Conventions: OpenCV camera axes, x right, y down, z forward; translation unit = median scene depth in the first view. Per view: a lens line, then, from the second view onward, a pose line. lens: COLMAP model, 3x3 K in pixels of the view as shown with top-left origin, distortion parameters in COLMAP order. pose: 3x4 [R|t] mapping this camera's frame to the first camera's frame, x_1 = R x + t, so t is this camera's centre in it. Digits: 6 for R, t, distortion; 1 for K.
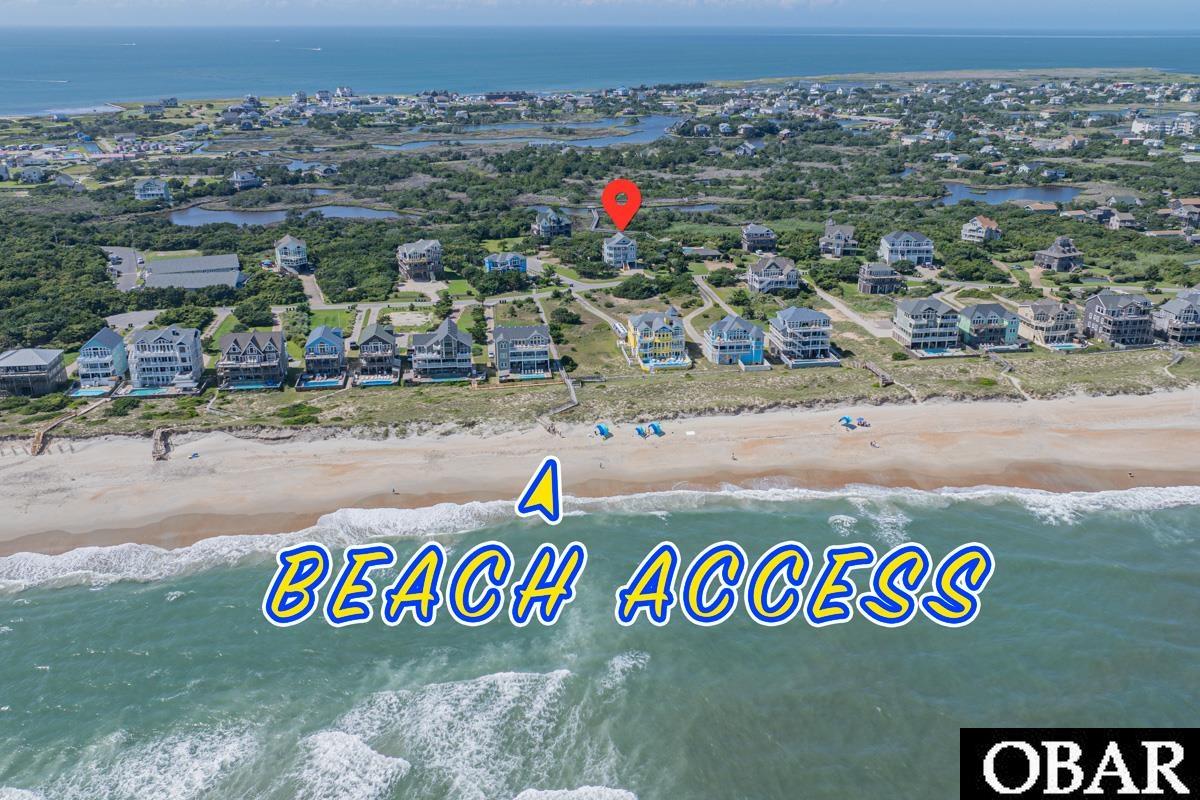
lens RADIAL K [[997.0, 0, 606.2], [0, 997.0, 397.1], [0, 0, 1]] dist [-0.007858, -0.039153]
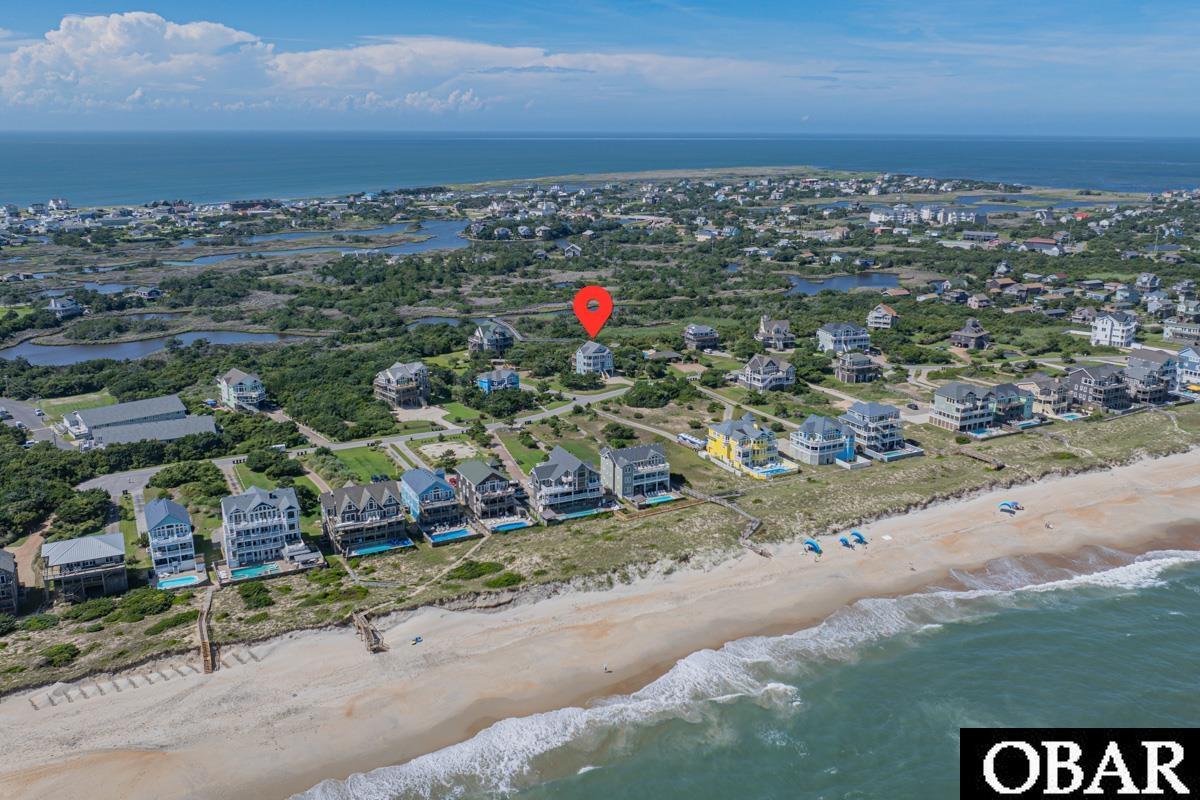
lens RADIAL K [[997.0, 0, 606.2], [0, 997.0, 397.1], [0, 0, 1]] dist [-0.007858, -0.039153]
pose [[0.945526, -0.082716, 0.314861, -0.384088], [0.112317, 0.990683, -0.077027, -0.045891], [-0.305556, 0.108195, 0.946007, 0.105911]]
